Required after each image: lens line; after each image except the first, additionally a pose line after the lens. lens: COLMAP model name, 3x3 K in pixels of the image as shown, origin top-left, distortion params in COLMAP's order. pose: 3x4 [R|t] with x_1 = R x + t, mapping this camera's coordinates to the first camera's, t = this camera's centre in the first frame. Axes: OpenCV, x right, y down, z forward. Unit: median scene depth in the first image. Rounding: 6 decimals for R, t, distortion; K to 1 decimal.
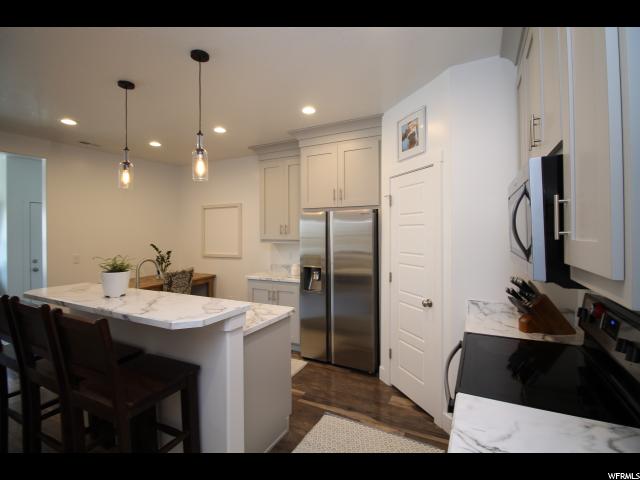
lens RADIAL K [[301.6, 0, 323.8], [0, 301.6, 234.1], [0, 0, 1]] dist [-0.008083, -0.005960]
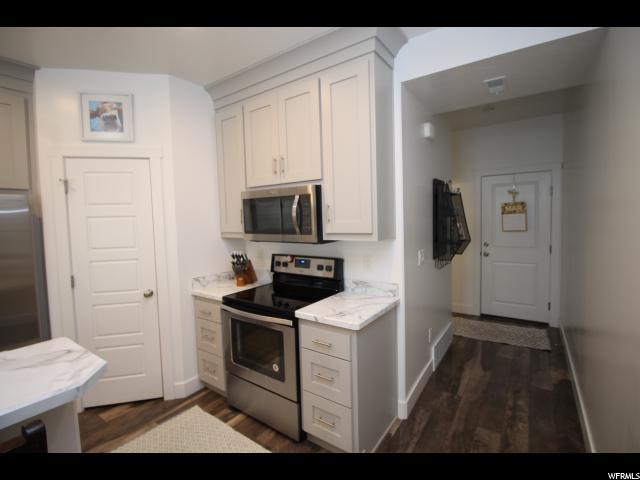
lens RADIAL K [[301.6, 0, 322.3], [0, 301.6, 238.4], [0, 0, 1]] dist [-0.008083, -0.005960]
pose [[0.136945, -0.063809, 0.988521, -0.531984], [0.031489, 0.997699, 0.060039, 0.000247], [-0.990078, 0.022906, 0.138639, 0.251224]]
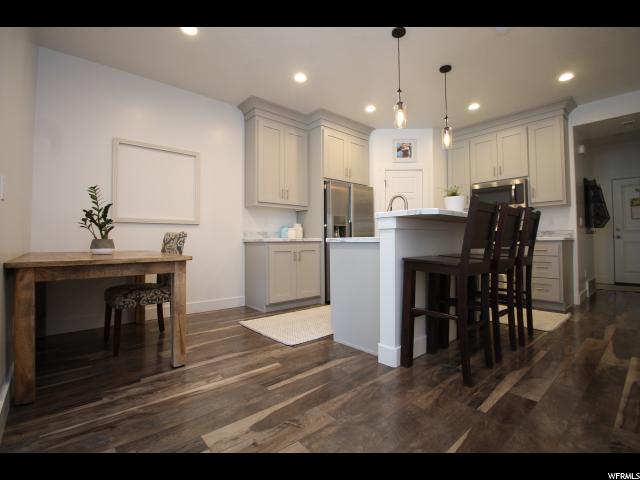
lens RADIAL K [[301.6, 0, 324.2], [0, 301.6, 235.5], [0, 0, 1]] dist [-0.008083, -0.005960]
pose [[0.367089, 0.024251, 0.929870, -1.604643], [0.009548, 0.999509, -0.029836, 0.244656], [-0.930137, 0.019831, 0.366677, 0.795325]]
